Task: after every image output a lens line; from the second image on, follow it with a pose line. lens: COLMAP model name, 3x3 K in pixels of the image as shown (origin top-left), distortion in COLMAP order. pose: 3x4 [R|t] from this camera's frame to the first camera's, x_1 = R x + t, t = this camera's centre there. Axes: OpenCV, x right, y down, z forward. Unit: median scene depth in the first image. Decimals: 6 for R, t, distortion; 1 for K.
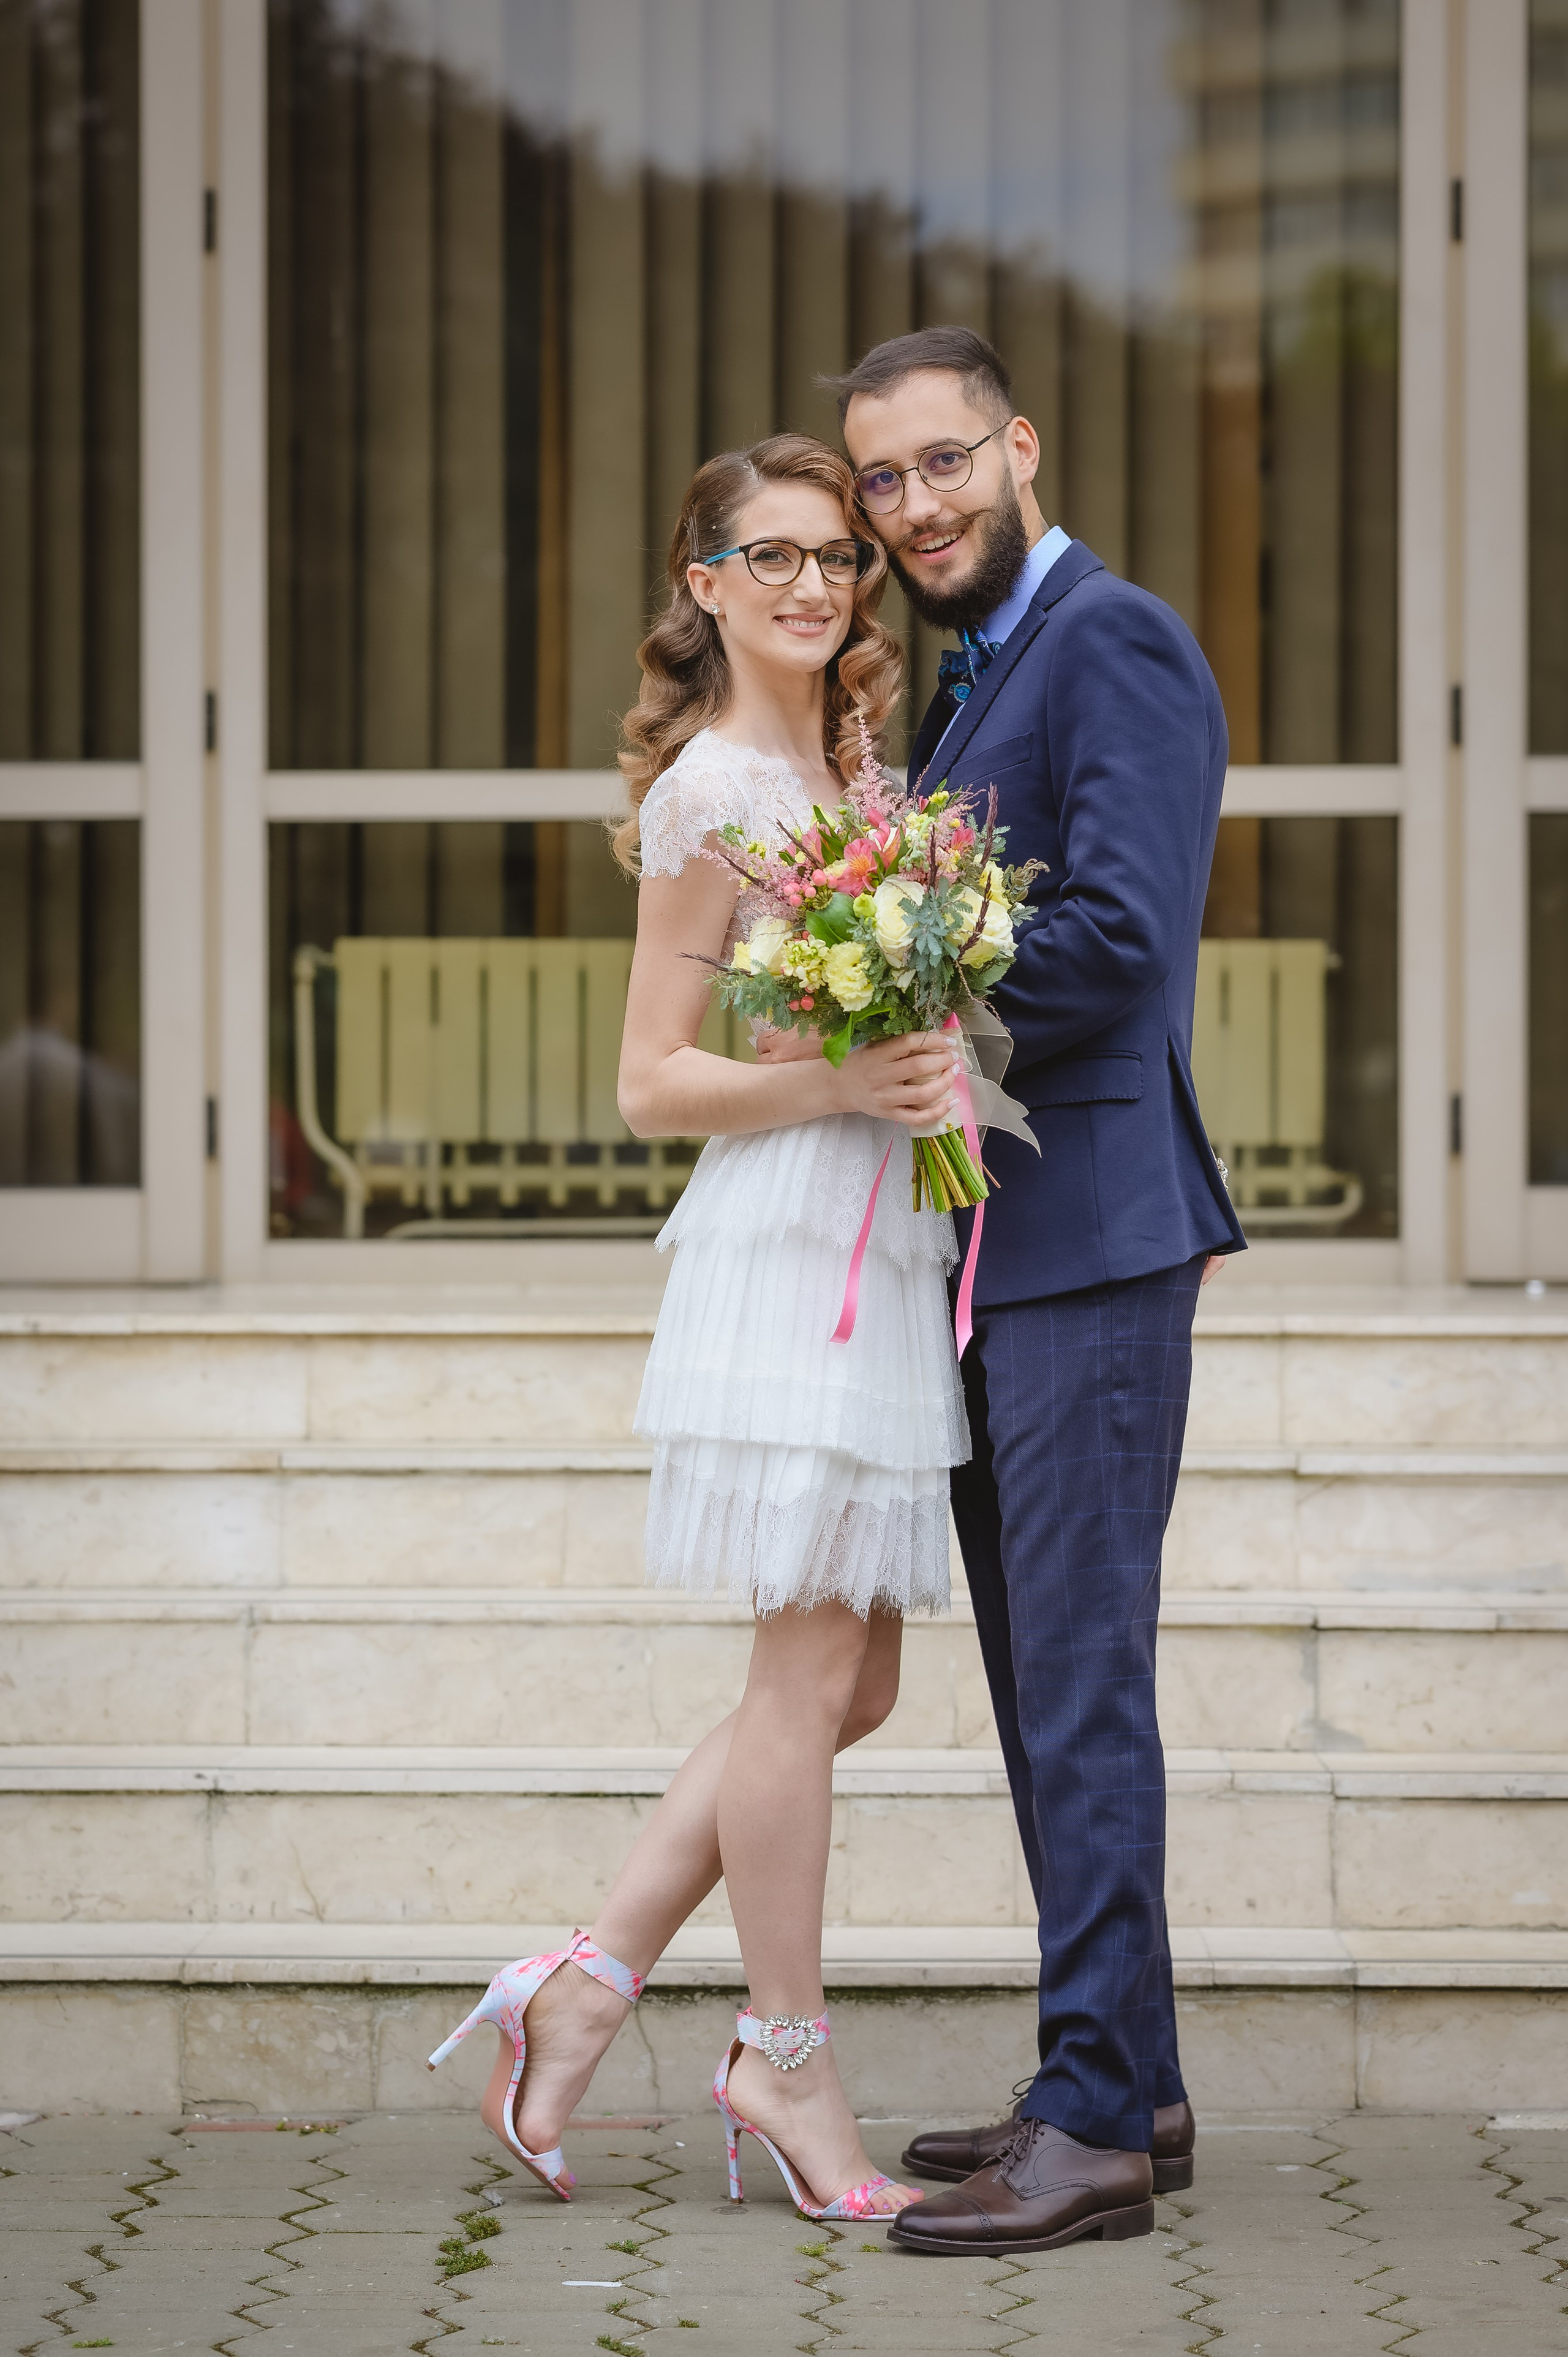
lens RADIAL K [[6000.6, 0, 704.8], [0, 6000.6, 1175.6], [0, 0, 1]] dist [0.115281, -0.148640]
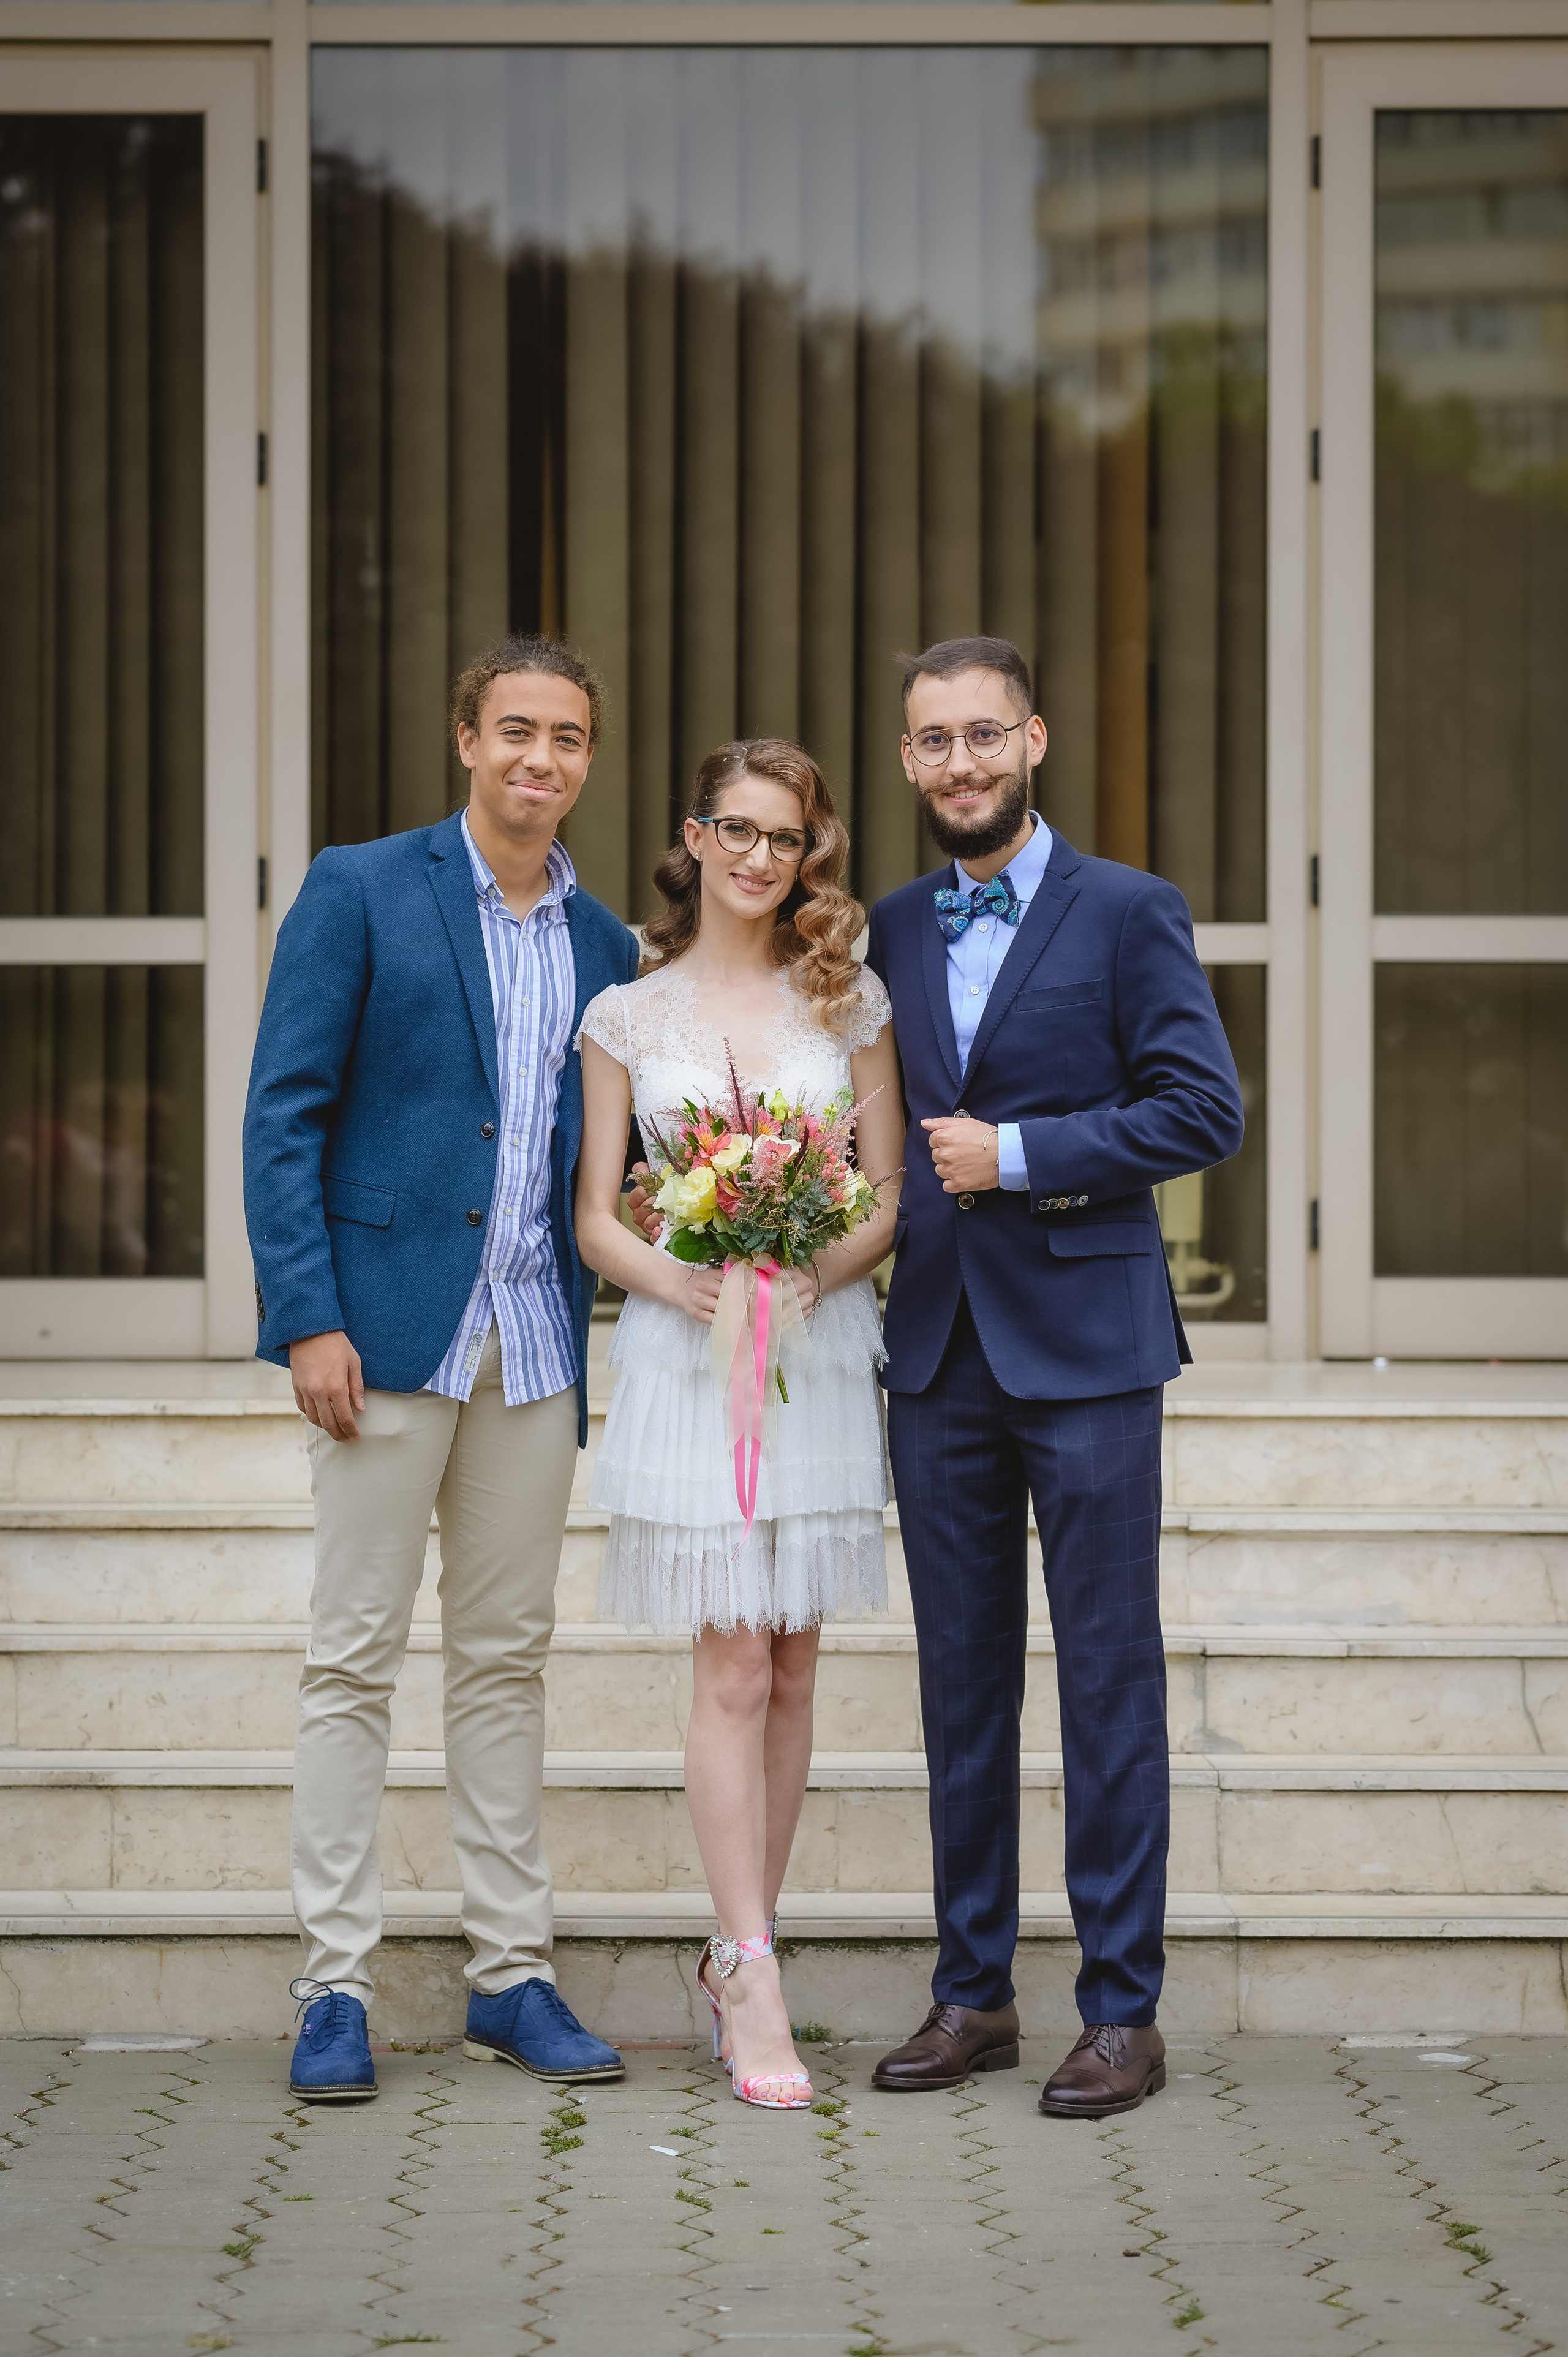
lens RADIAL K [[5933.3, 0, 713.1], [0, 5933.3, 1173.8], [0, 0, 1]] dist [0.133766, -0.487505]
pose [[0.999707, 0.000923, 0.024186, -0.032529], [-0.000876, 0.999998, -0.001957, -0.023891], [-0.024188, 0.001935, 0.999706, -0.250314]]
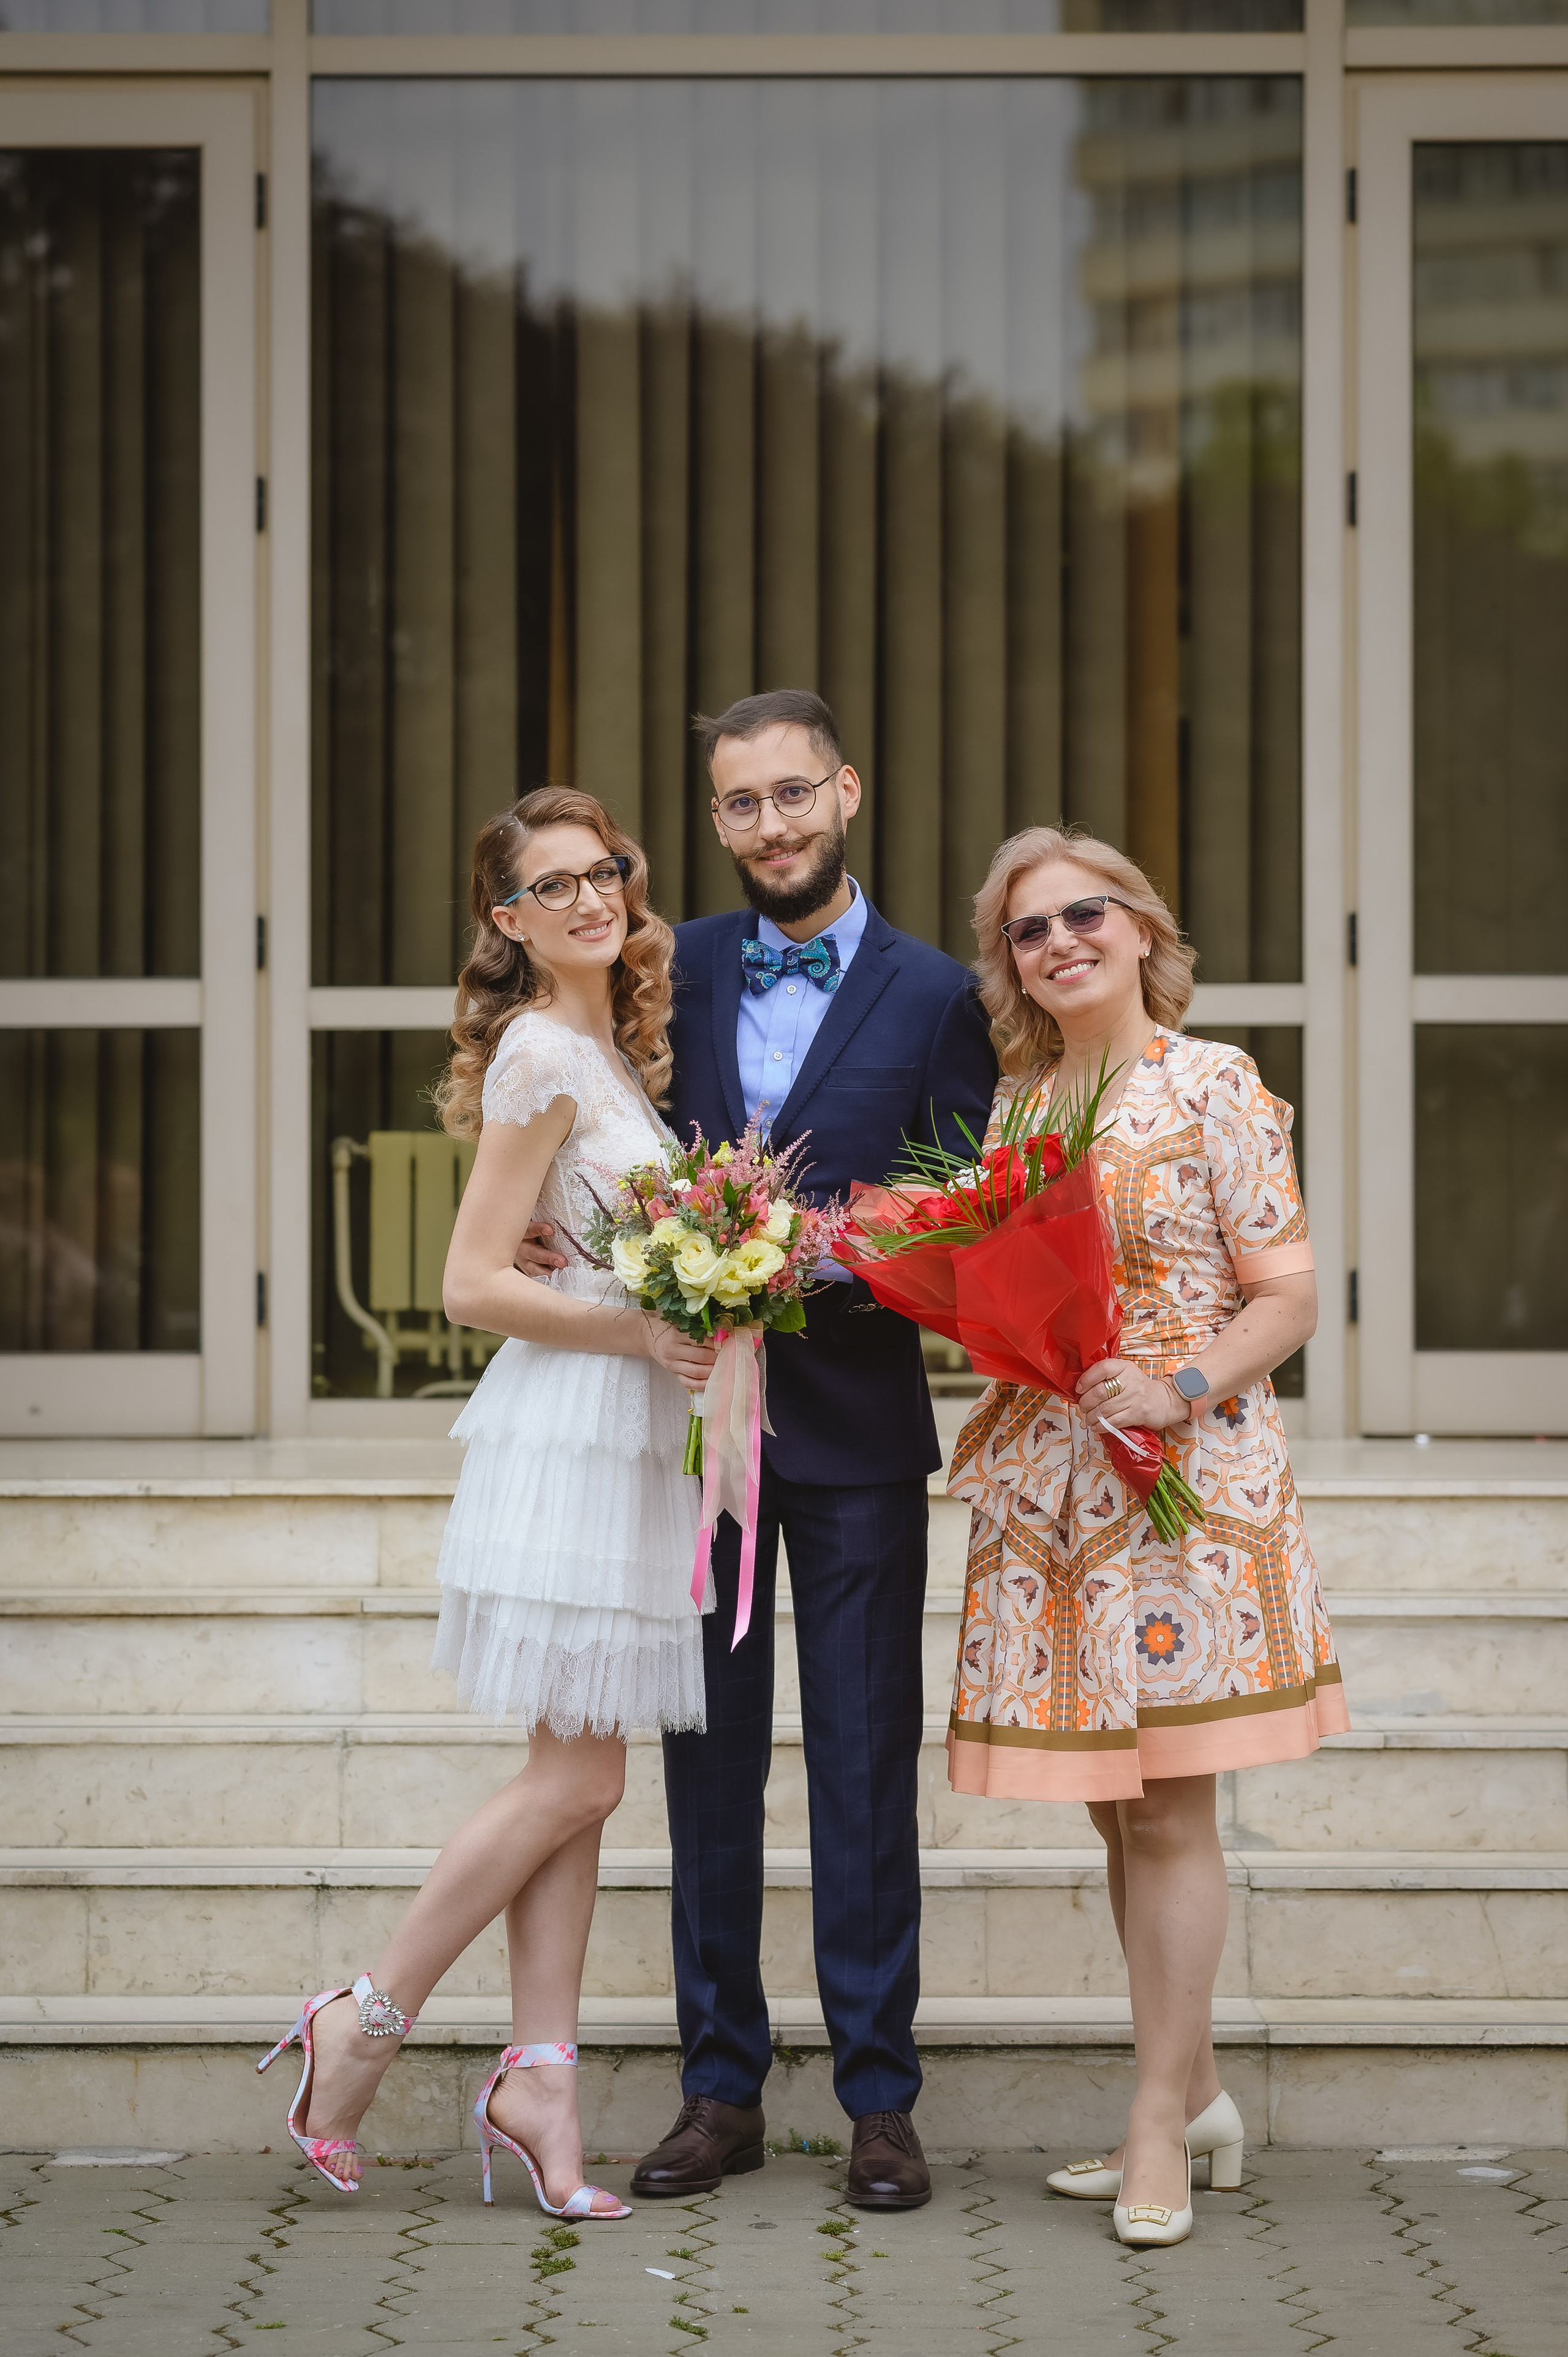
lens RADIAL K [[6019.3, 0, 737.1], [0, 6019.3, 1175.2], [0, 0, 1]] dist [0.123764, -0.269728]
pose [[0.999783, -0.000010, 0.020853, -0.023563], [0.000302, 0.999902, -0.013985, -0.022990], [-0.020851, 0.013988, 0.999685, -0.211186]]
